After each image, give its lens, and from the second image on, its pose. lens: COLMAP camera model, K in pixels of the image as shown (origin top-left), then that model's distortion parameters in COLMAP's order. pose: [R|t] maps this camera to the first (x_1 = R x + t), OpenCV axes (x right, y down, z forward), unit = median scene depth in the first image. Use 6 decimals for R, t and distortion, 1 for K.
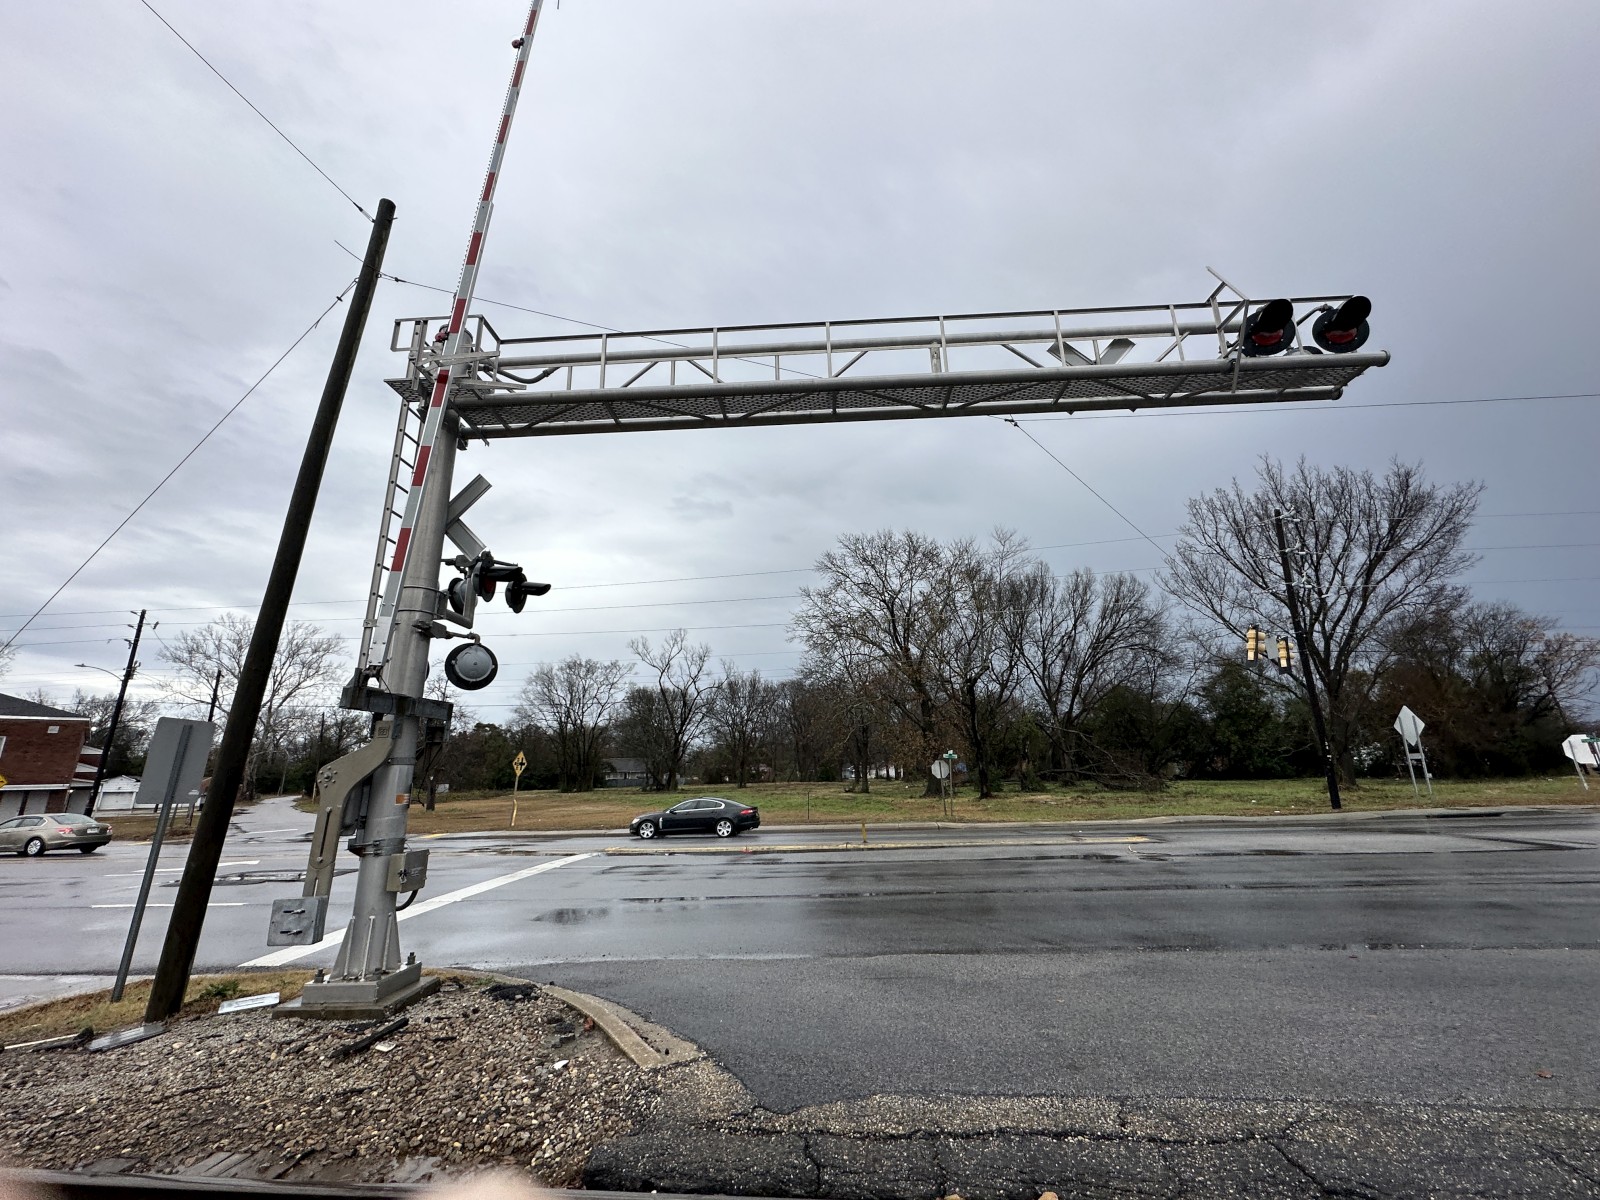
lens RADIAL K [[643.4, 0, 804.1], [0, 643.4, 586.6], [0, 0, 1]] dist [-0.003179, 0.000784]
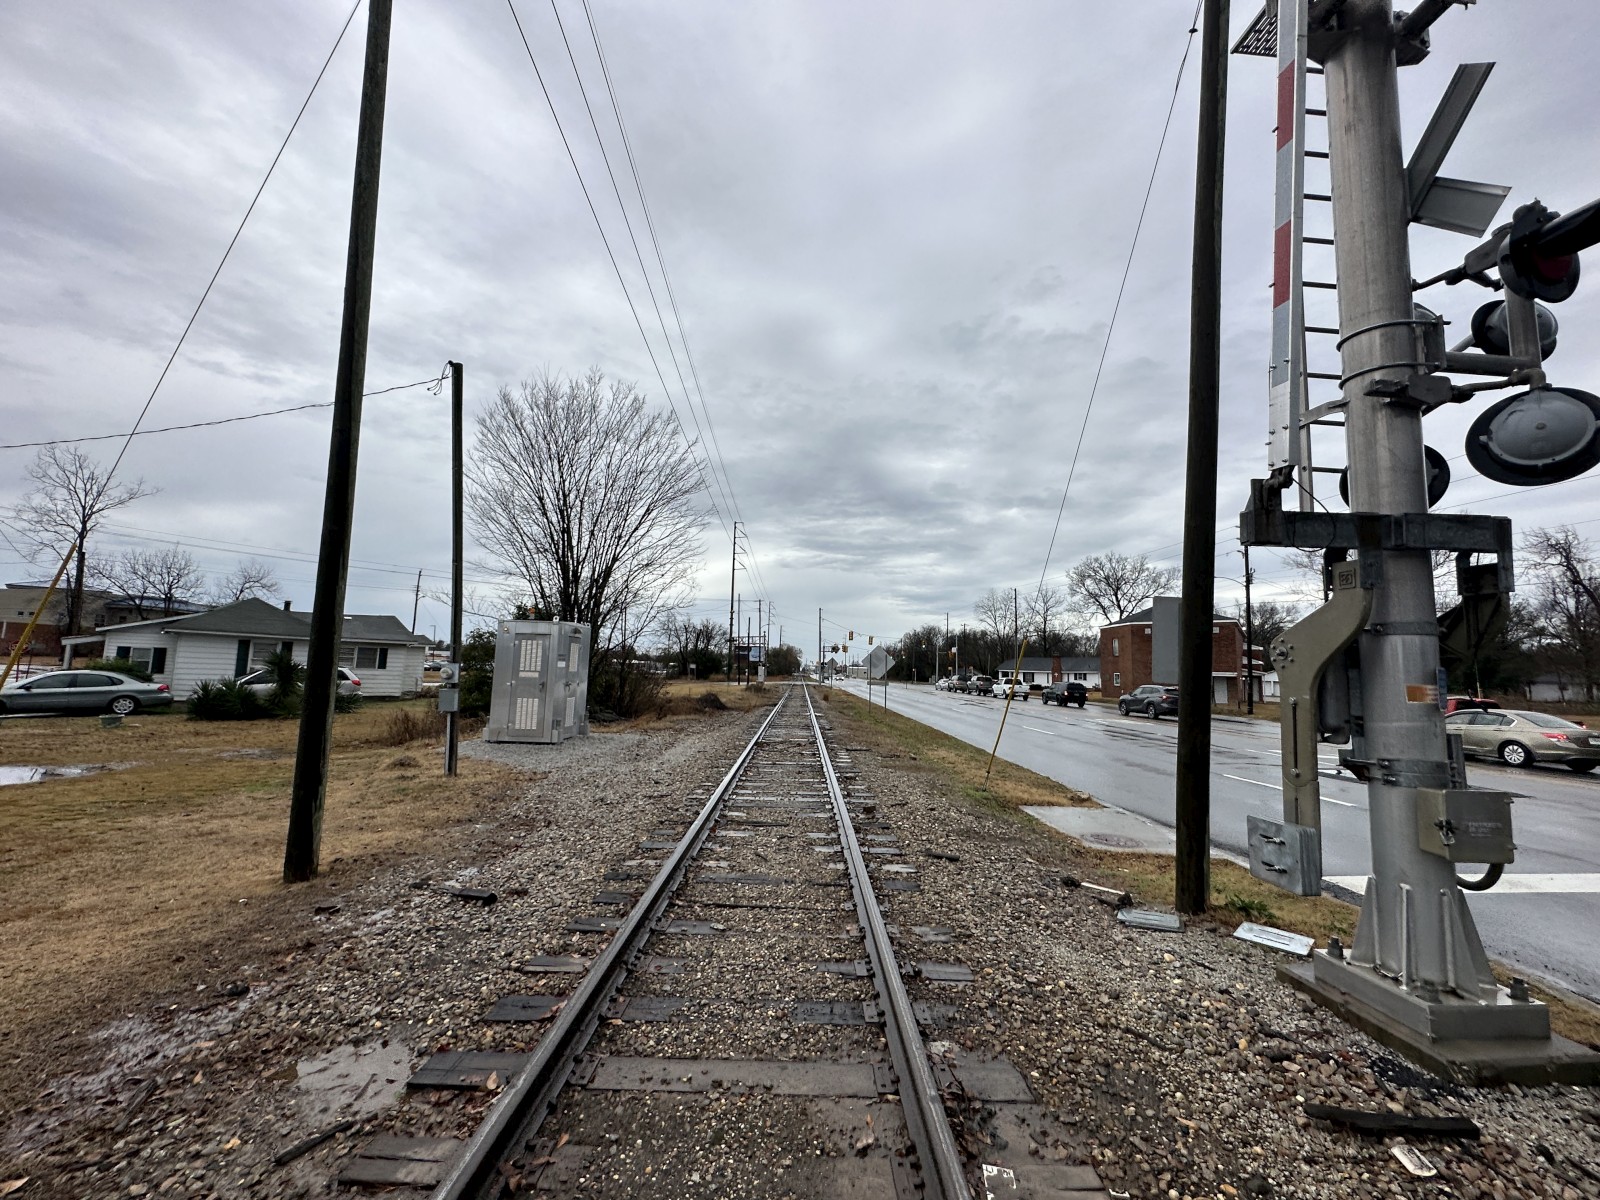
lens RADIAL K [[643.4, 0, 794.7], [0, 643.4, 600.2], [0, 0, 1]] dist [-0.003179, 0.000784]
pose [[0.114502, -0.075325, -0.990563, -0.137619], [0.246507, 0.968090, -0.045121, 0.151027], [0.962353, -0.239014, 0.129417, 0.447101]]
